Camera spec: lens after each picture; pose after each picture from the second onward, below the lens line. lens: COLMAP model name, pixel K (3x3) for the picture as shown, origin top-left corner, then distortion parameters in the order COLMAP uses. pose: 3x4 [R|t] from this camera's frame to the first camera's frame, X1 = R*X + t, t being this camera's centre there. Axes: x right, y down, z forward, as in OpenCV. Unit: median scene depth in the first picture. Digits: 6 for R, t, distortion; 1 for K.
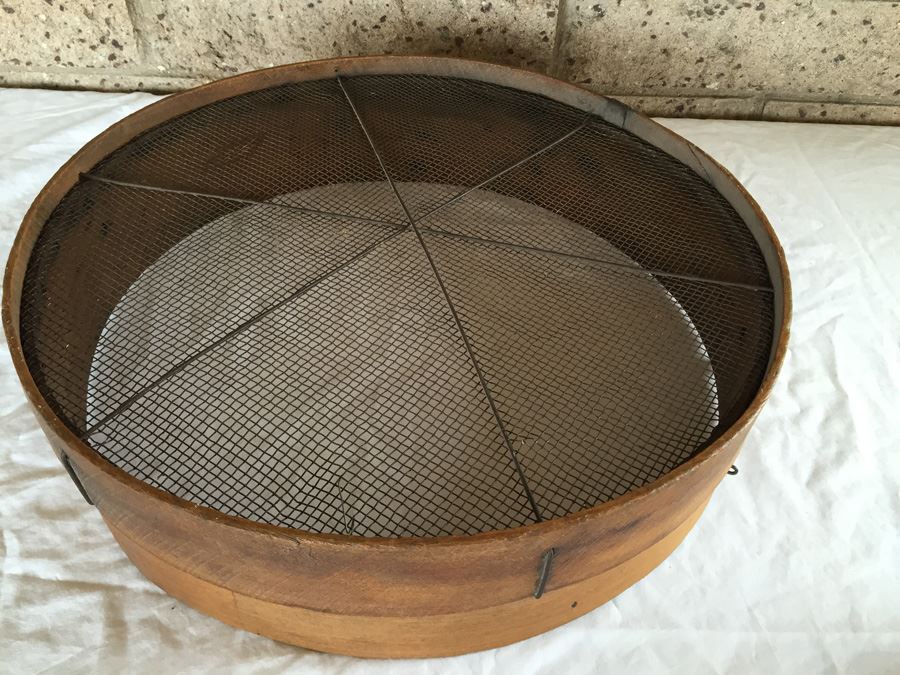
lens RADIAL K [[773.9, 0, 426.1], [0, 773.9, 339.2], [0, 0, 1]] dist [0.073373, -0.100408]
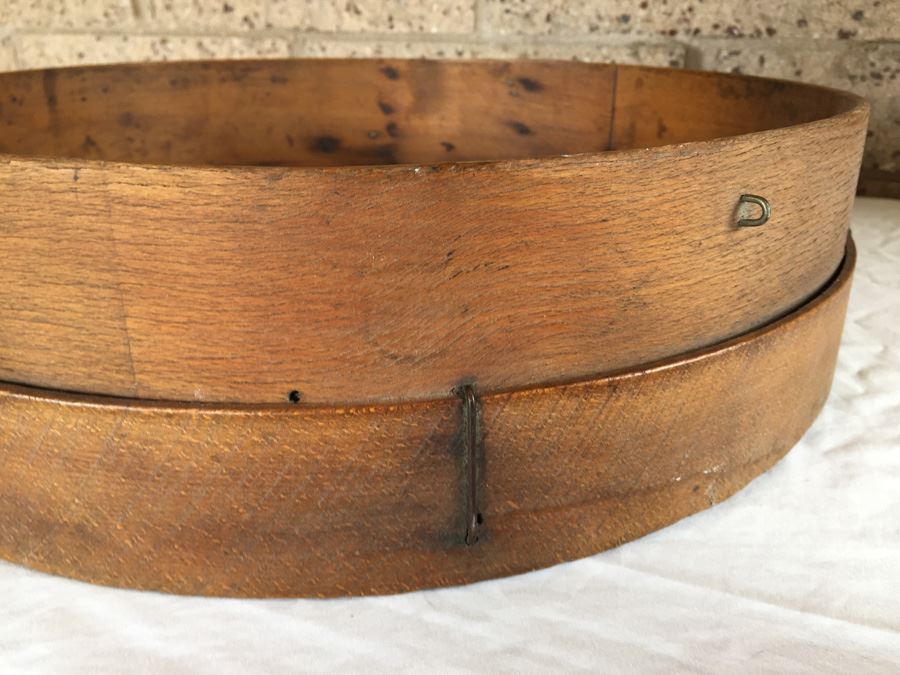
lens RADIAL K [[773.9, 0, 448.9], [0, 773.9, 343.0], [0, 0, 1]] dist [0.073373, -0.100408]
pose [[0.929185, 0.127050, -0.347092, 0.442347], [-0.246827, 0.912279, -0.326838, 0.396129], [0.275120, 0.389365, 0.879036, 0.407241]]
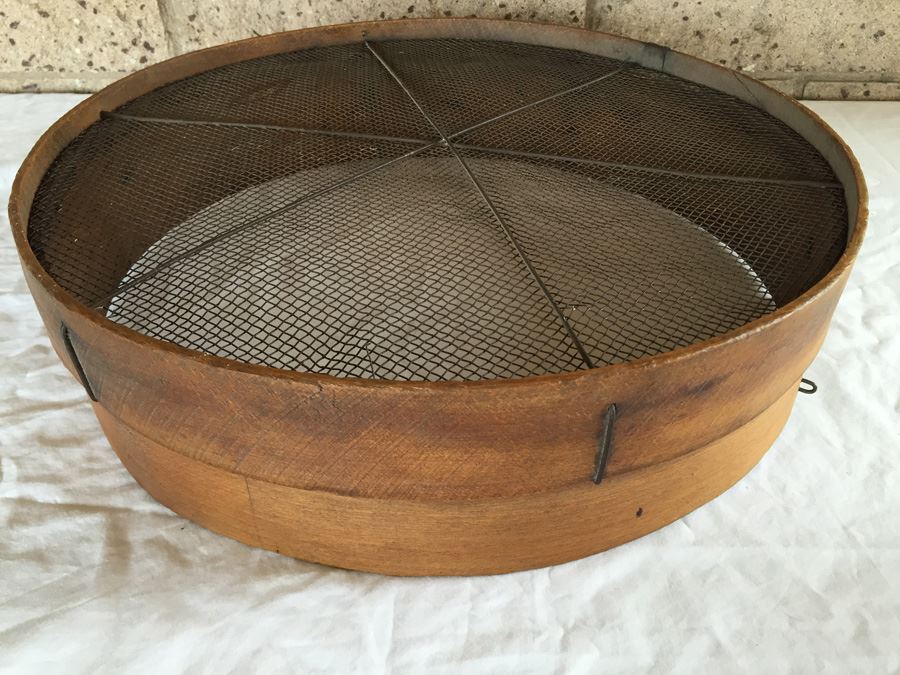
lens RADIAL K [[773.9, 0, 427.7], [0, 773.9, 343.4], [0, 0, 1]] dist [0.073373, -0.100408]
pose [[0.999123, -0.019209, -0.037213, -0.007870], [0.014778, 0.993155, -0.115863, 0.220630], [0.039183, 0.115211, 0.992568, 0.097841]]
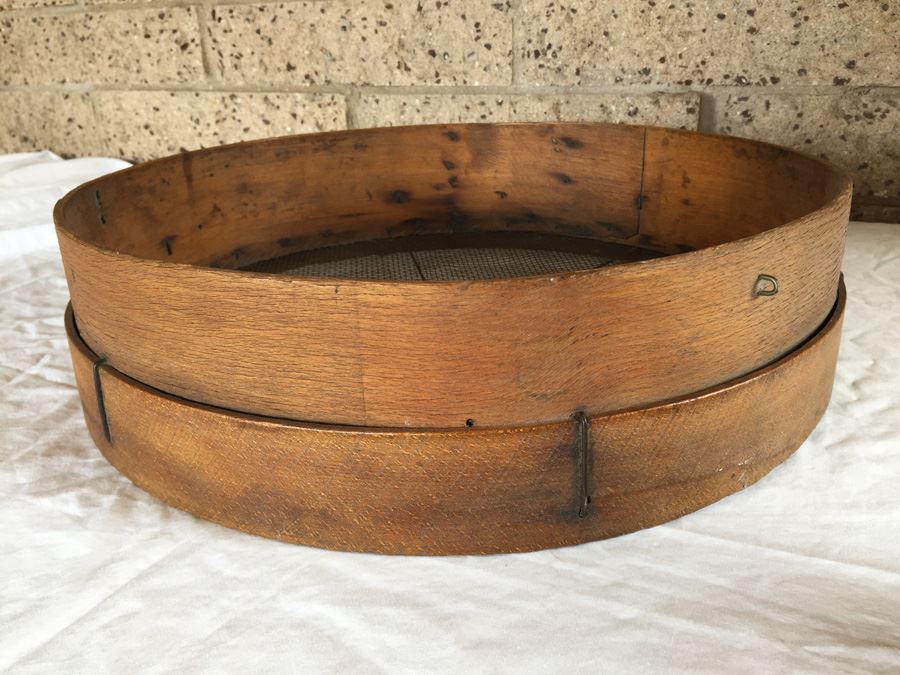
lens RADIAL K [[773.9, 0, 435.2], [0, 773.9, 343.1], [0, 0, 1]] dist [0.073373, -0.100408]
pose [[0.922394, 0.098038, -0.373601, 0.430512], [-0.226247, 0.921085, -0.316882, 0.461000], [0.313052, 0.376816, 0.871785, 0.147479]]
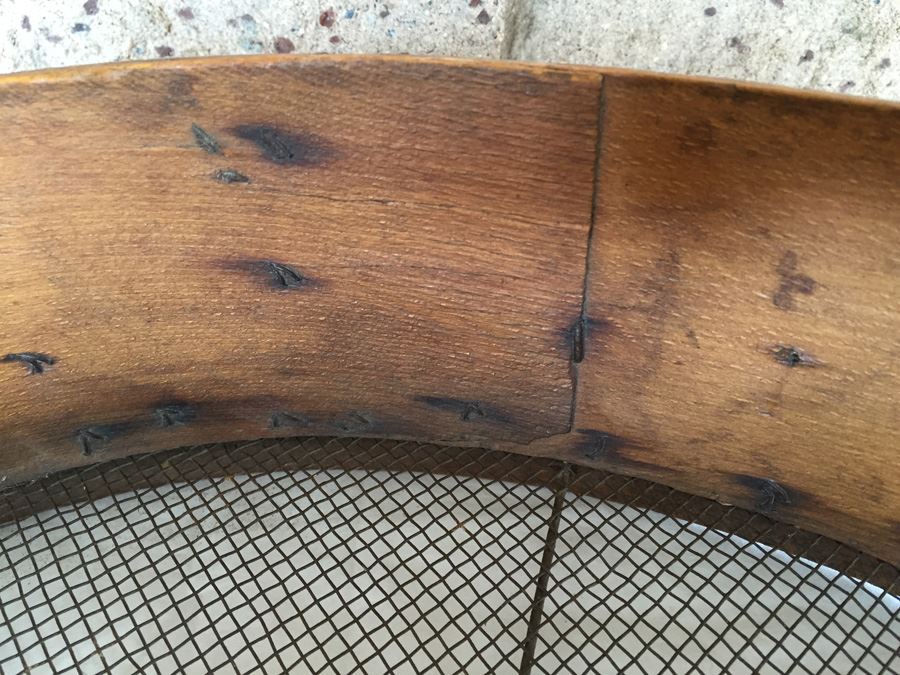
lens RADIAL K [[773.9, 0, 428.2], [0, 773.9, 314.8], [0, 0, 1]] dist [0.073373, -0.100408]
pose [[0.988063, -0.103903, 0.113732, 0.097409], [0.121828, 0.978891, -0.164105, -0.270765], [-0.094280, 0.176002, 0.979865, 1.026463]]
